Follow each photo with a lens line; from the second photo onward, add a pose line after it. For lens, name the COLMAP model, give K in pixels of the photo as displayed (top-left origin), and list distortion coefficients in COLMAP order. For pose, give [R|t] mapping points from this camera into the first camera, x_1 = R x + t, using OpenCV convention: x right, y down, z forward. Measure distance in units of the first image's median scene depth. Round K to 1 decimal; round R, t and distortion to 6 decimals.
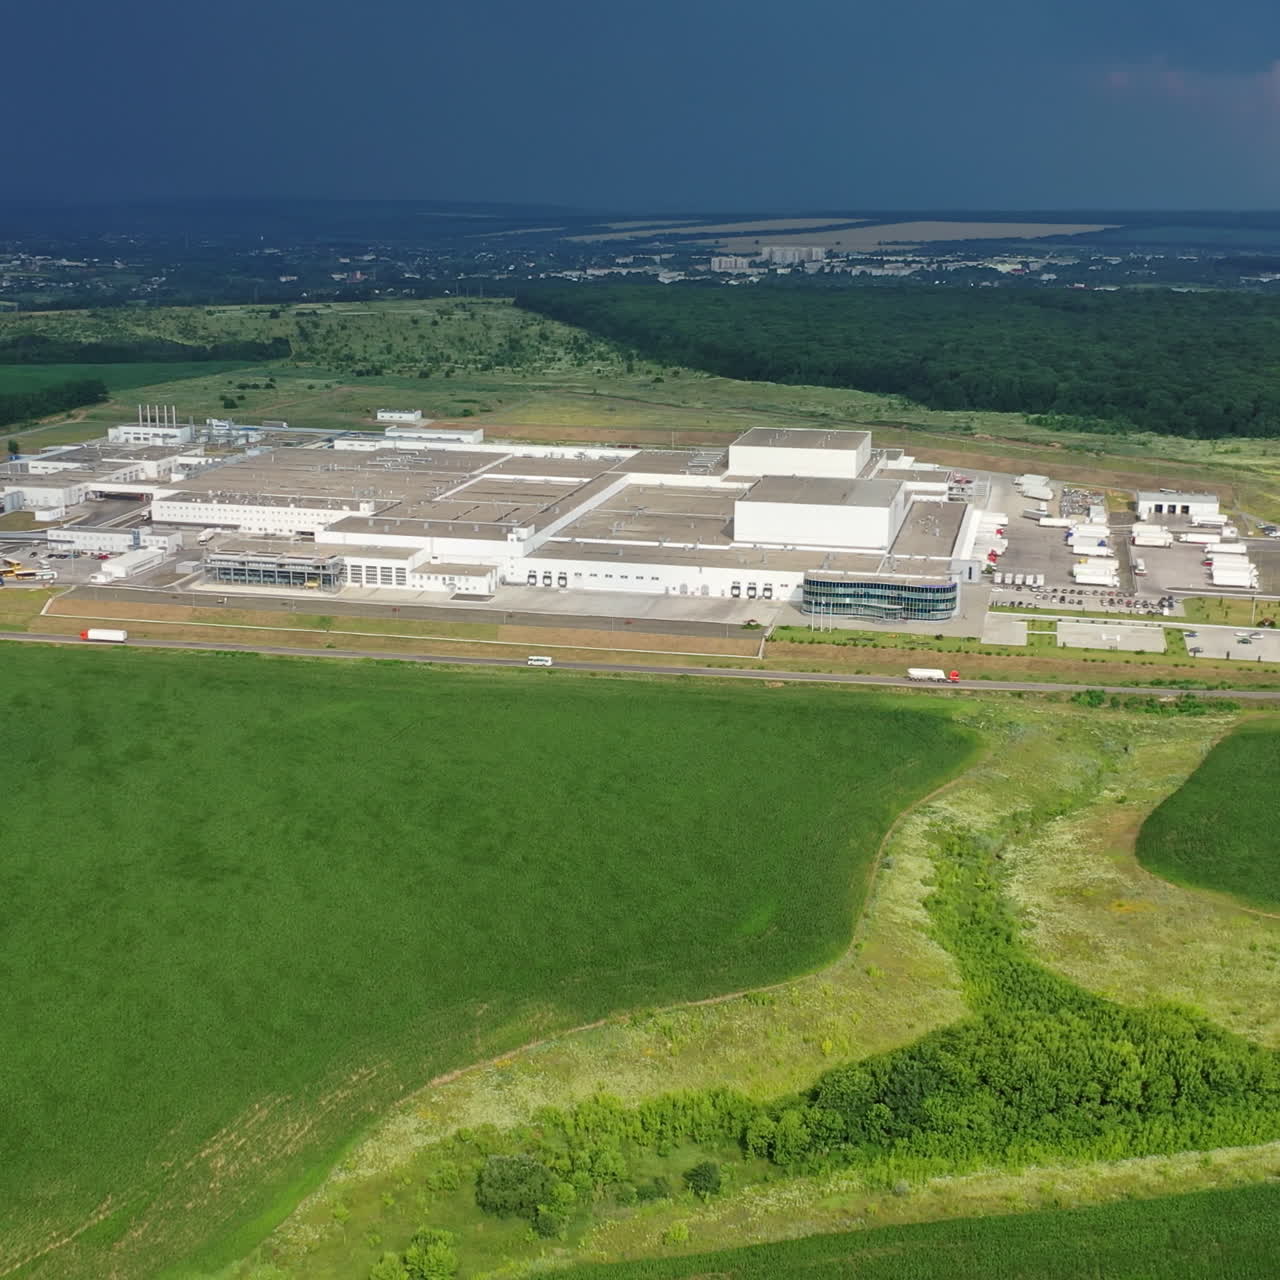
lens RADIAL K [[1808.5, 0, 640.0], [0, 1808.5, 640.0], [0, 0, 1]] dist [0.006292, -0.037508]
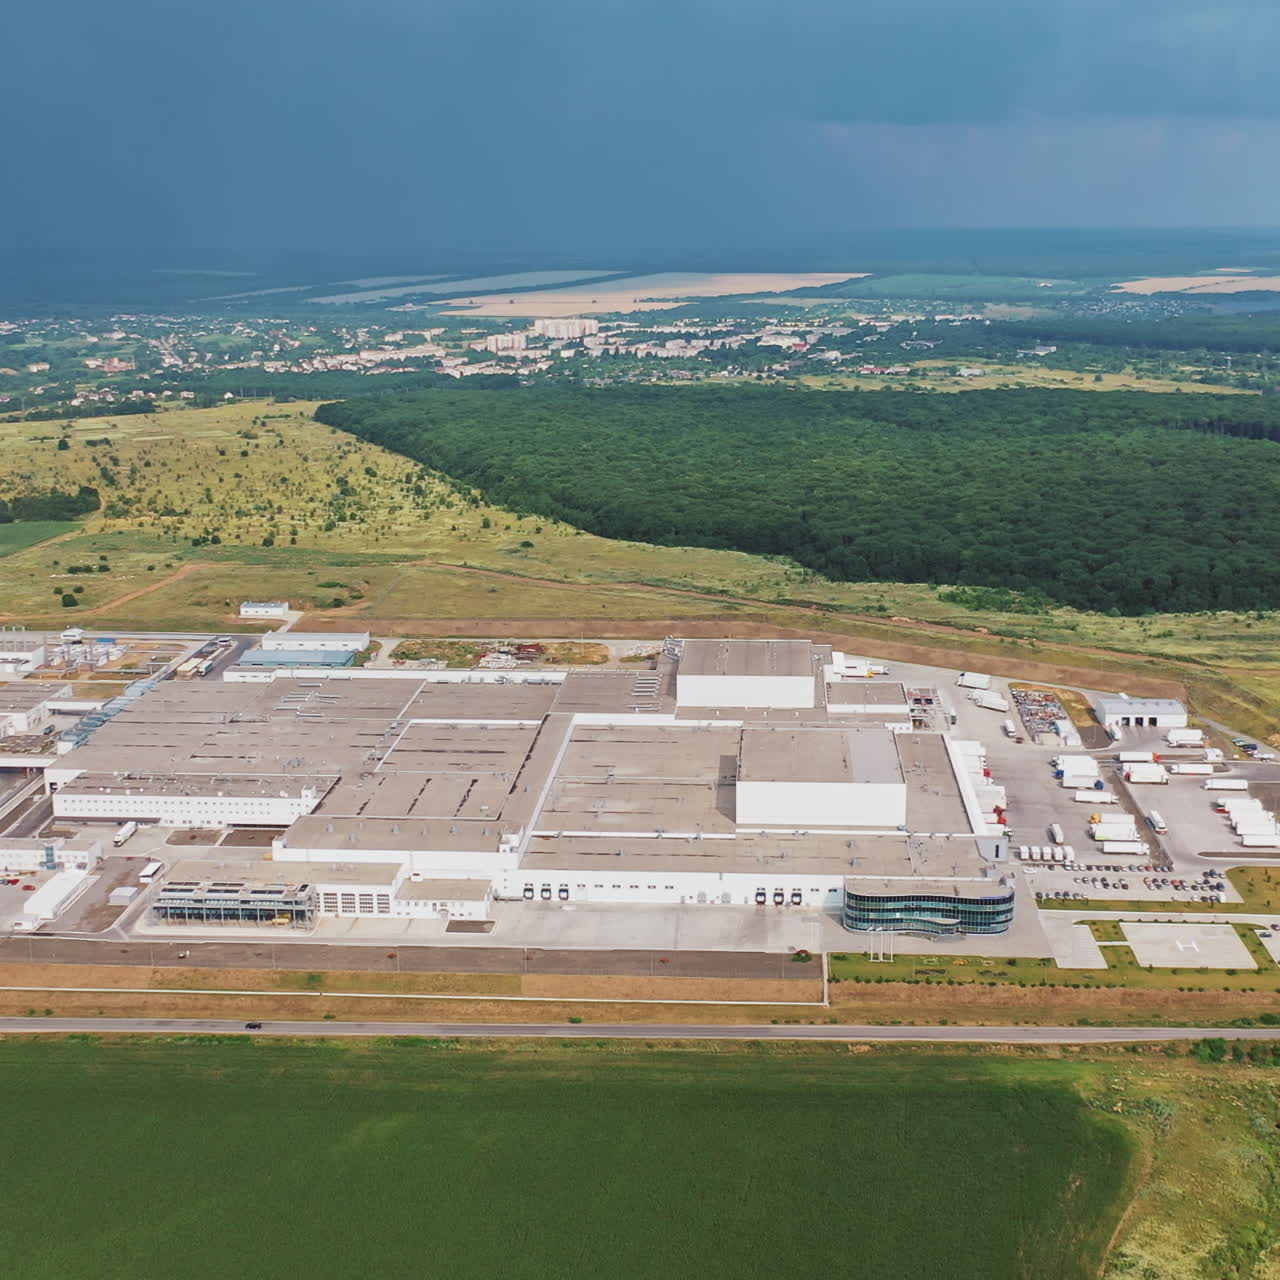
lens RADIAL K [[1808.5, 0, 640.0], [0, 1808.5, 640.0], [0, 0, 1]] dist [0.006292, -0.037508]
pose [[0.988699, -0.048585, 0.141821, -0.115086], [0.051089, 0.998595, -0.014068, -0.130572], [-0.140938, 0.021154, 0.989792, 0.098095]]
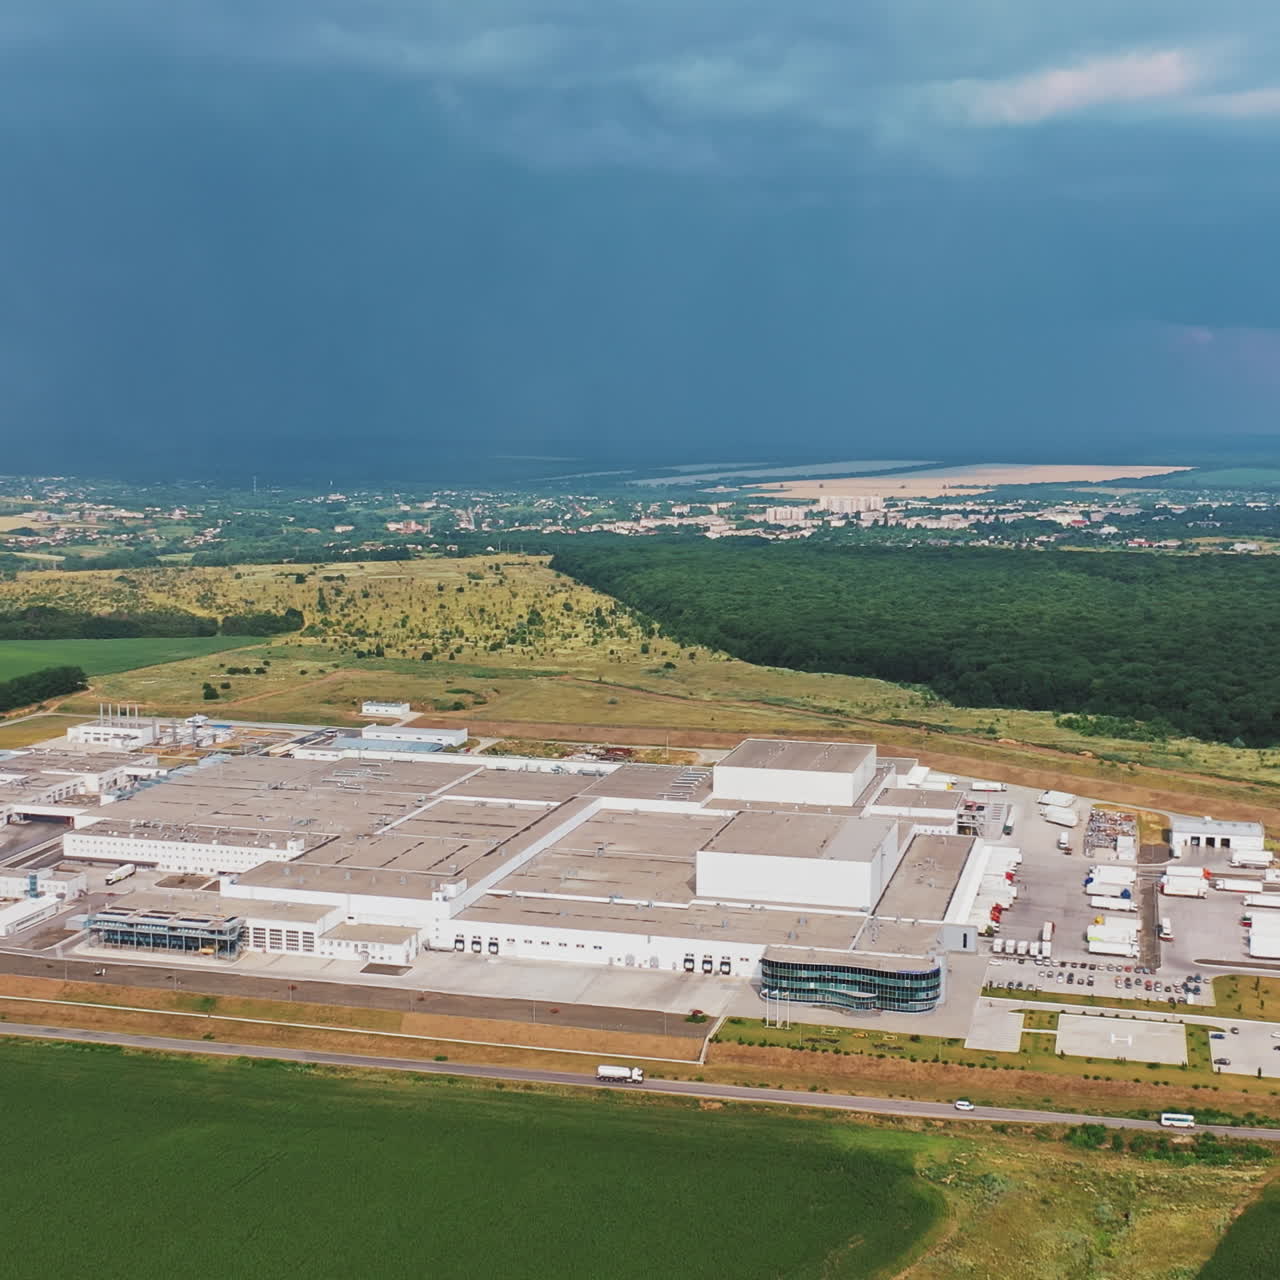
lens RADIAL K [[1808.5, 0, 640.0], [0, 1808.5, 640.0], [0, 0, 1]] dist [0.006292, -0.037508]
pose [[0.999059, 0.001869, -0.043338, 0.059580], [-0.007325, 0.991993, -0.126083, -0.064070], [0.042755, 0.126282, 0.991073, 0.108516]]
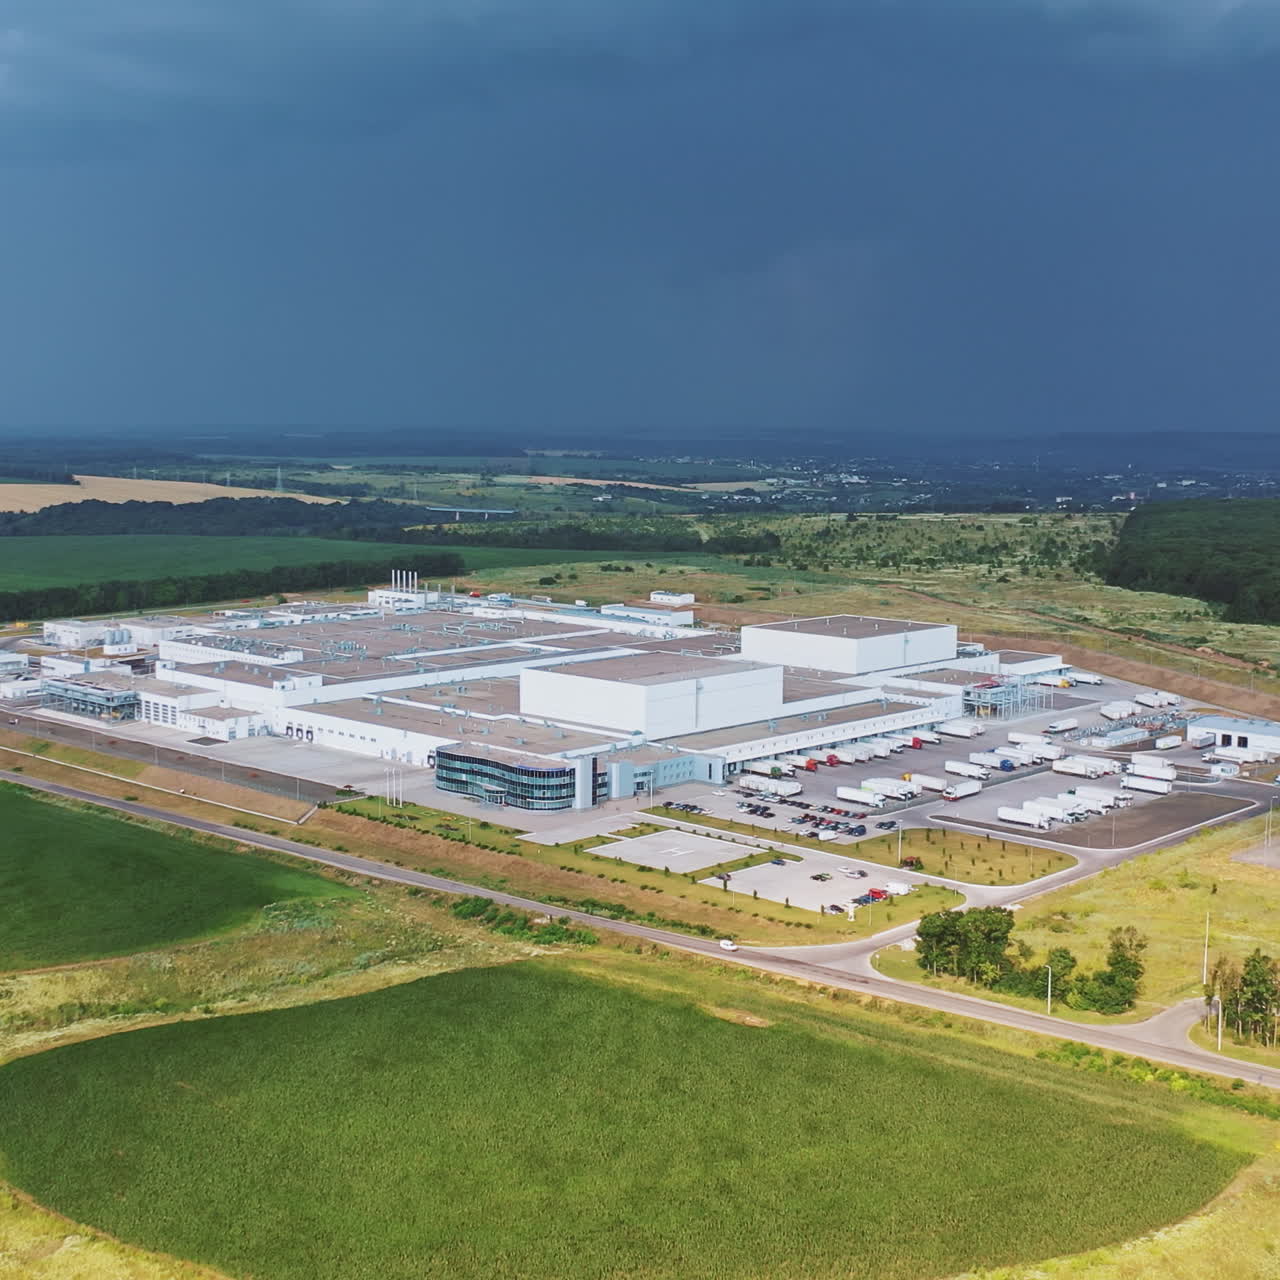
lens RADIAL K [[1808.5, 0, 640.0], [0, 1808.5, 640.0], [0, 0, 1]] dist [0.006292, -0.037508]
pose [[0.859570, 0.060311, -0.507446, 0.524899], [-0.124882, 0.987694, -0.094151, -0.013313], [0.495524, 0.144300, 0.856524, 0.251781]]
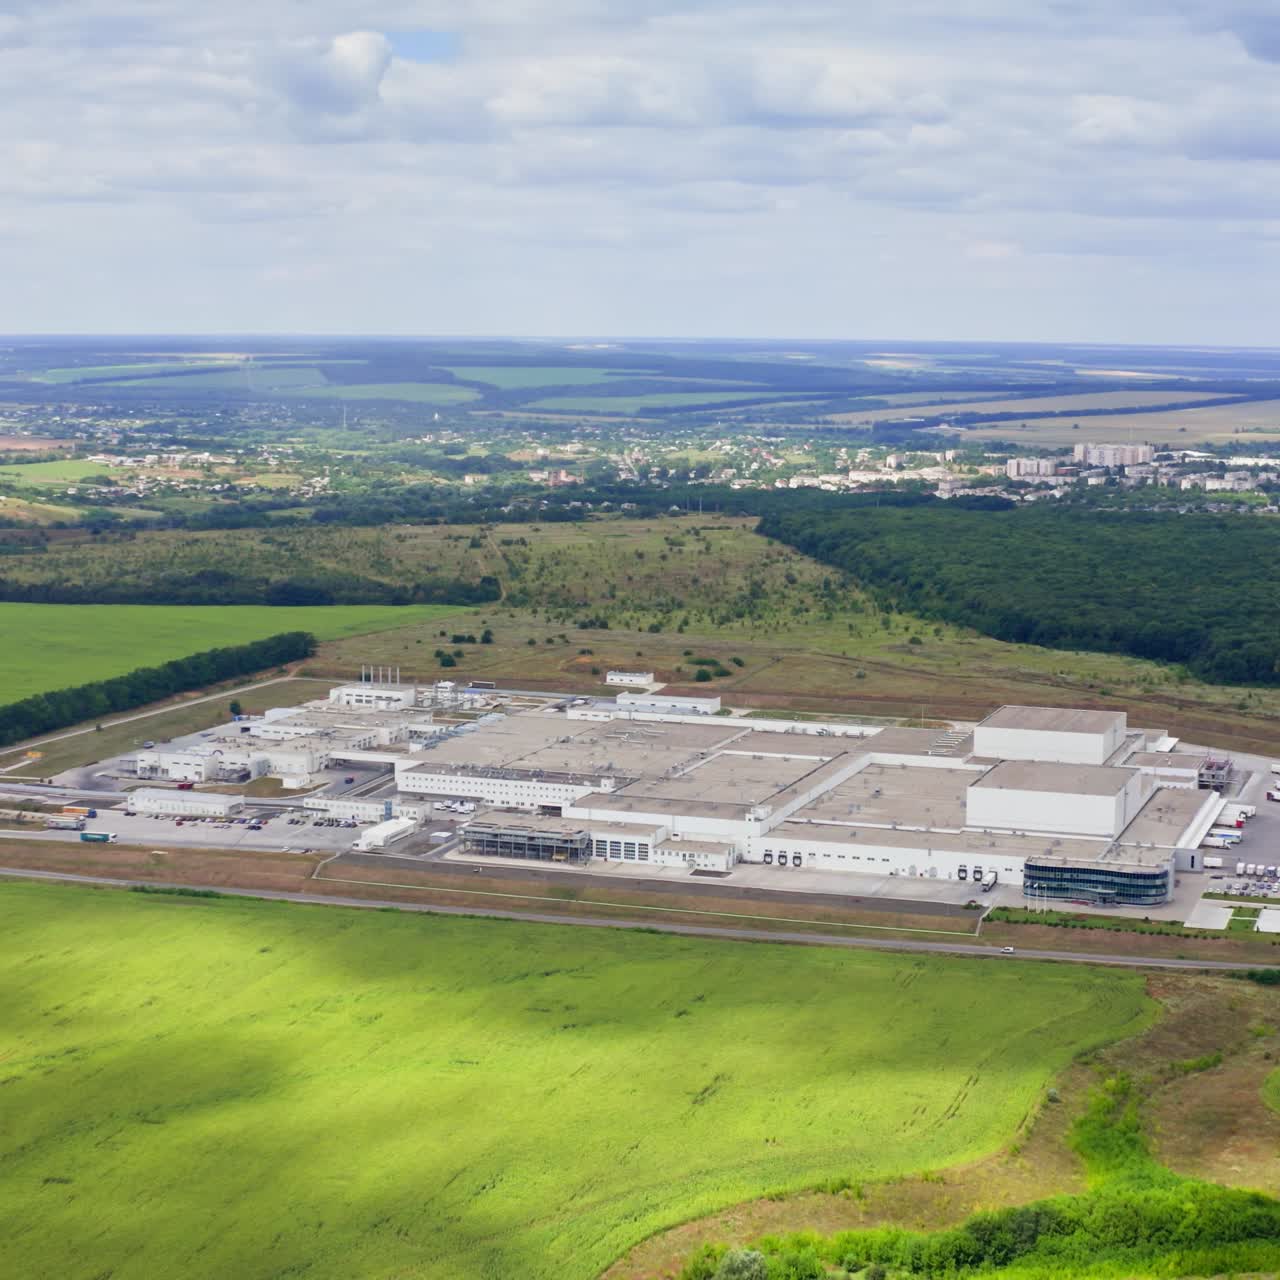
lens RADIAL K [[2538.1, 0, 640.0], [0, 2538.1, 640.0], [0, 0, 1]] dist [-0.189478, -0.069923]
pose [[0.993450, 0.017165, -0.112974, 0.027224], [-0.030802, 0.992285, -0.120094, 0.017670], [0.110041, 0.122787, 0.986313, -0.423174]]
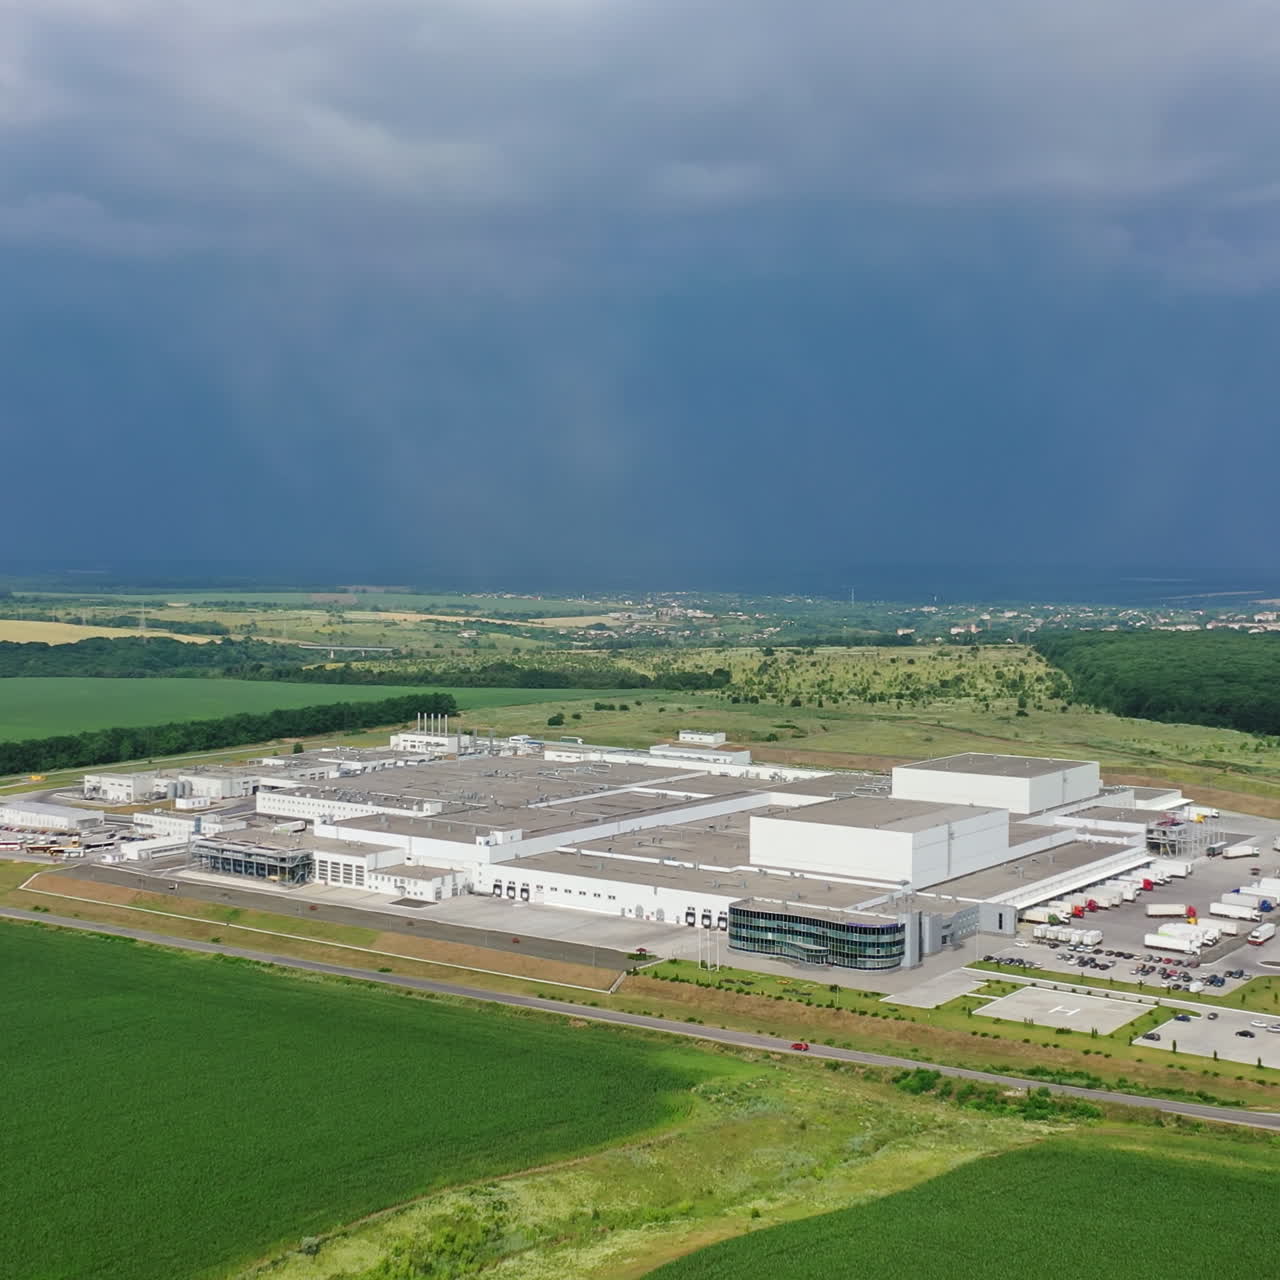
lens RADIAL K [[1808.5, 0, 640.0], [0, 1808.5, 640.0], [0, 0, 1]] dist [0.006292, -0.037508]
pose [[0.917889, 0.014295, -0.396579, 0.322476], [-0.093304, 0.979110, -0.180661, 0.000087], [0.385712, 0.202829, 0.900048, 0.190142]]
